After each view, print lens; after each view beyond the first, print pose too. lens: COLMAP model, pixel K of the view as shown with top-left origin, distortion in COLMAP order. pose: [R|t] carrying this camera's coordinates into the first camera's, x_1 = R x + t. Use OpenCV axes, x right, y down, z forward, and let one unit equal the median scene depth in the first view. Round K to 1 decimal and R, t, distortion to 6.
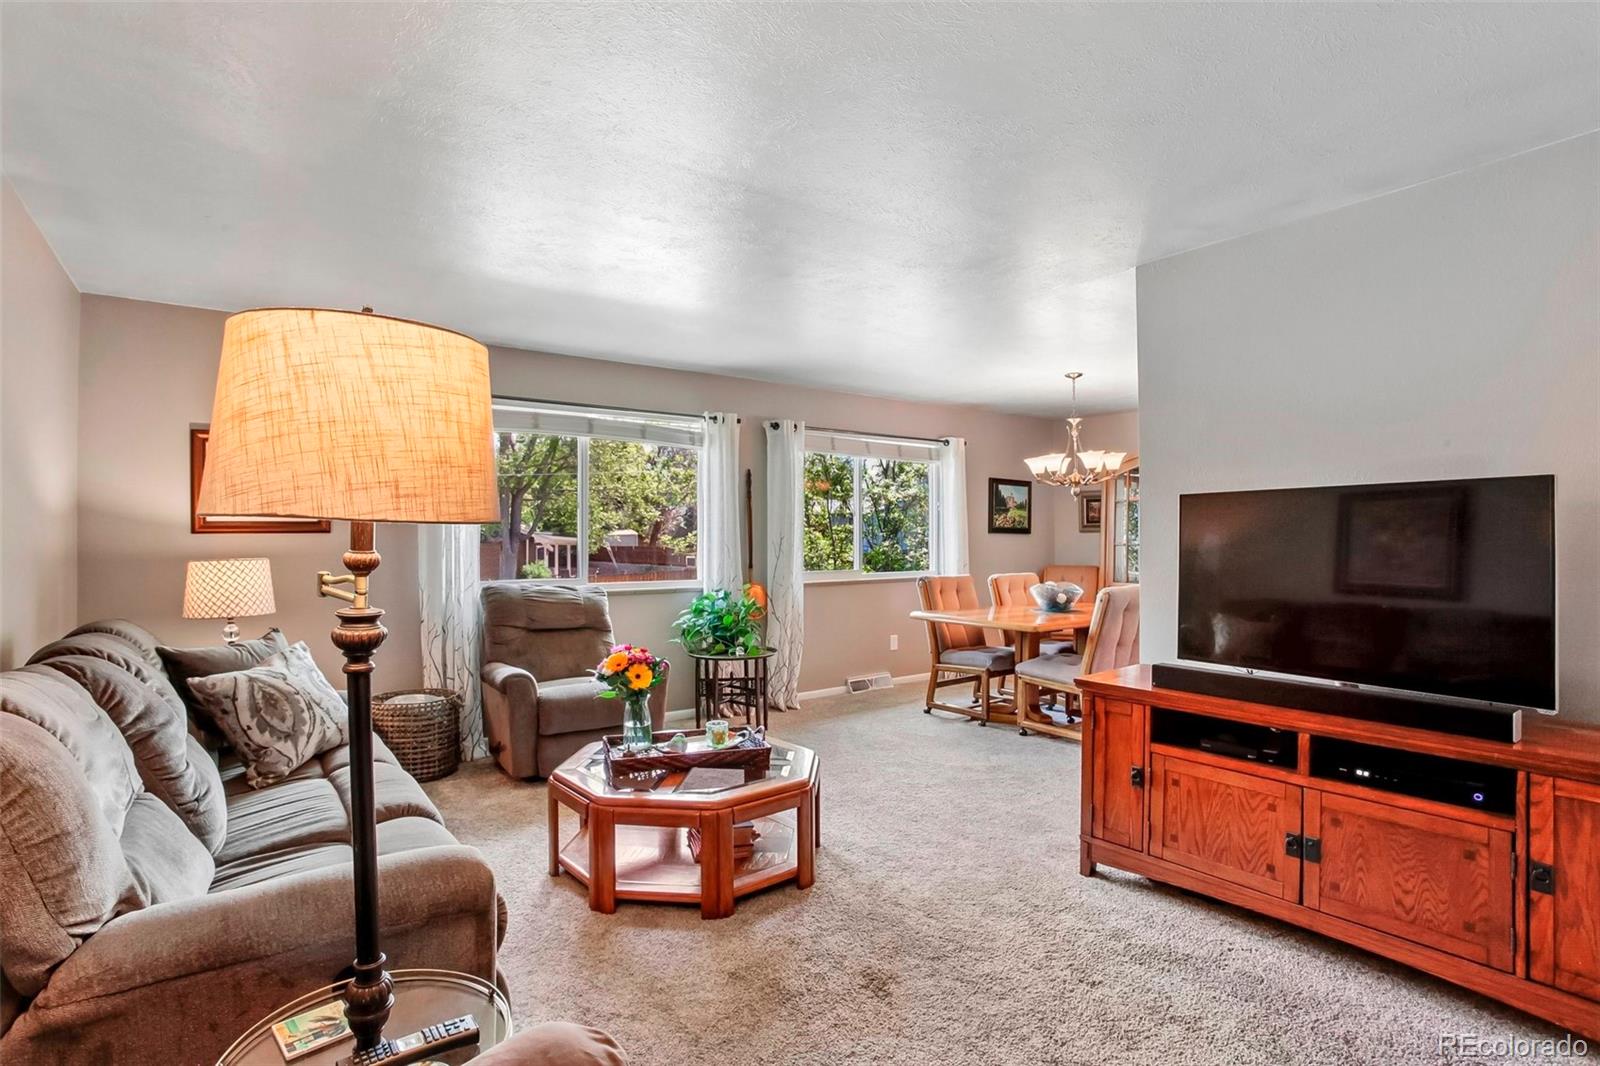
lens RADIAL K [[791.9, 0, 788.6], [0, 791.9, 536.8], [0, 0, 1]] dist [-0.078464, 0.035087]
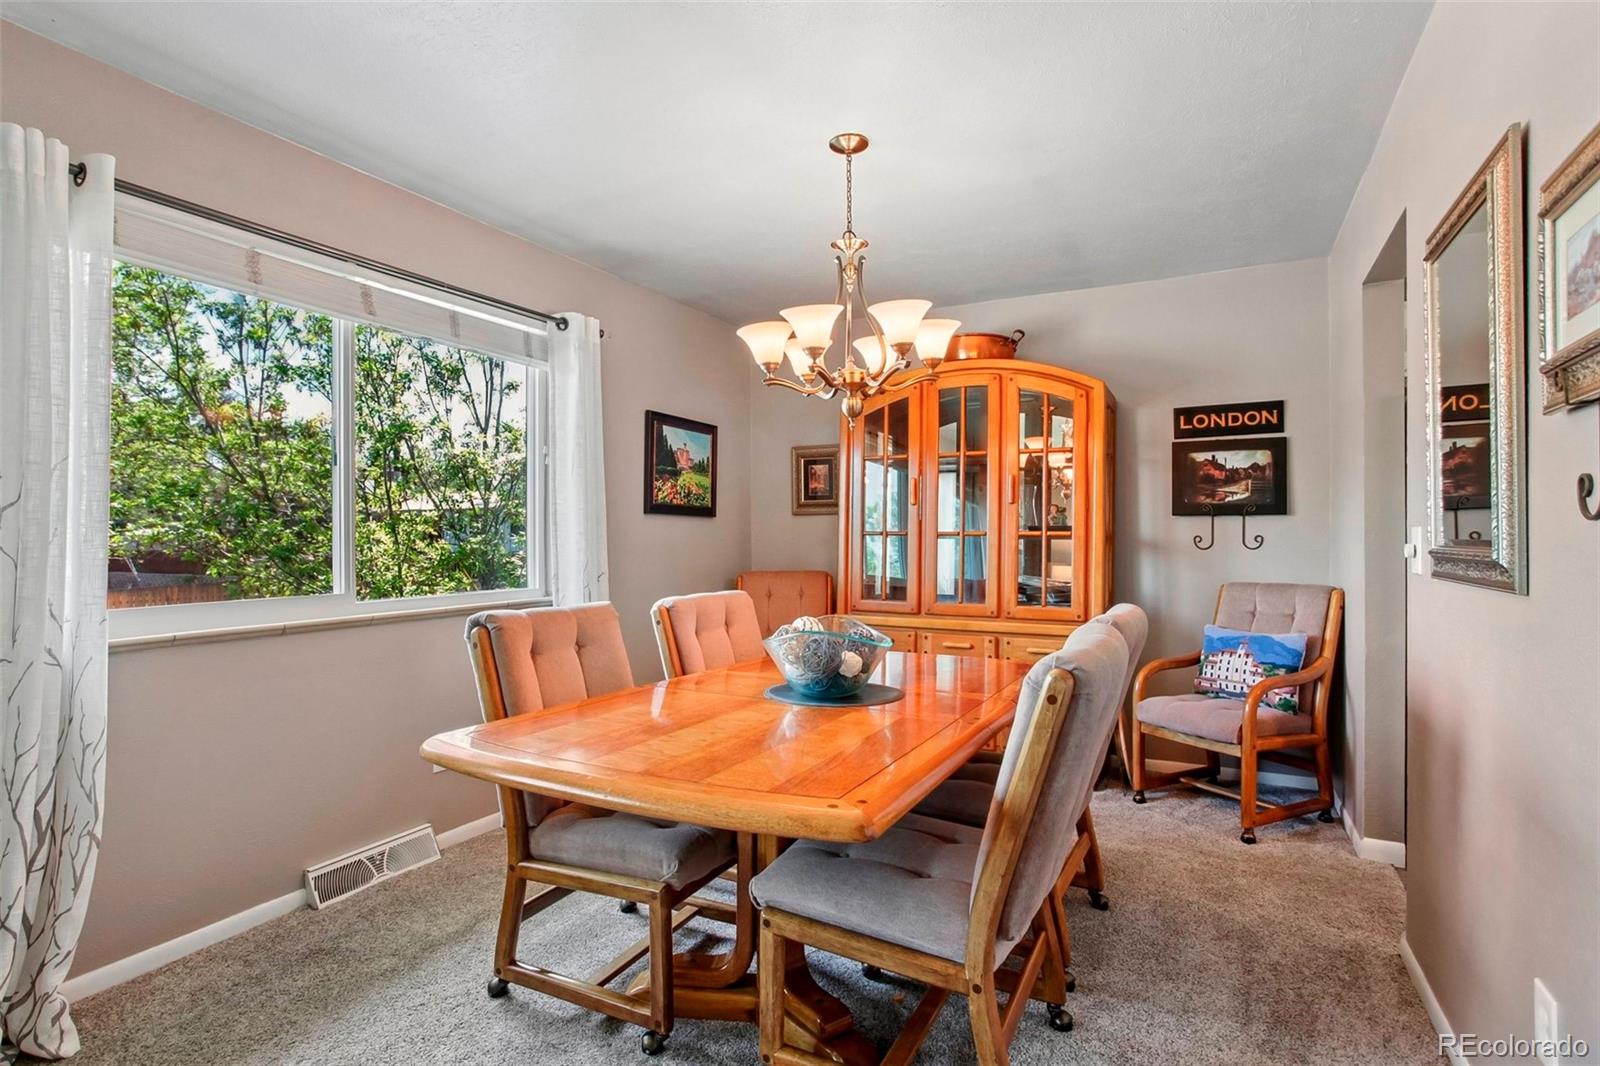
lens RADIAL K [[791.9, 0, 788.6], [0, 791.9, 536.8], [0, 0, 1]] dist [-0.078464, 0.035087]
pose [[0.901417, -0.002955, 0.432941, 0.116022], [0.003337, 0.999994, -0.000123, 0.012217], [-0.432938, 0.001556, 0.901422, 0.502561]]
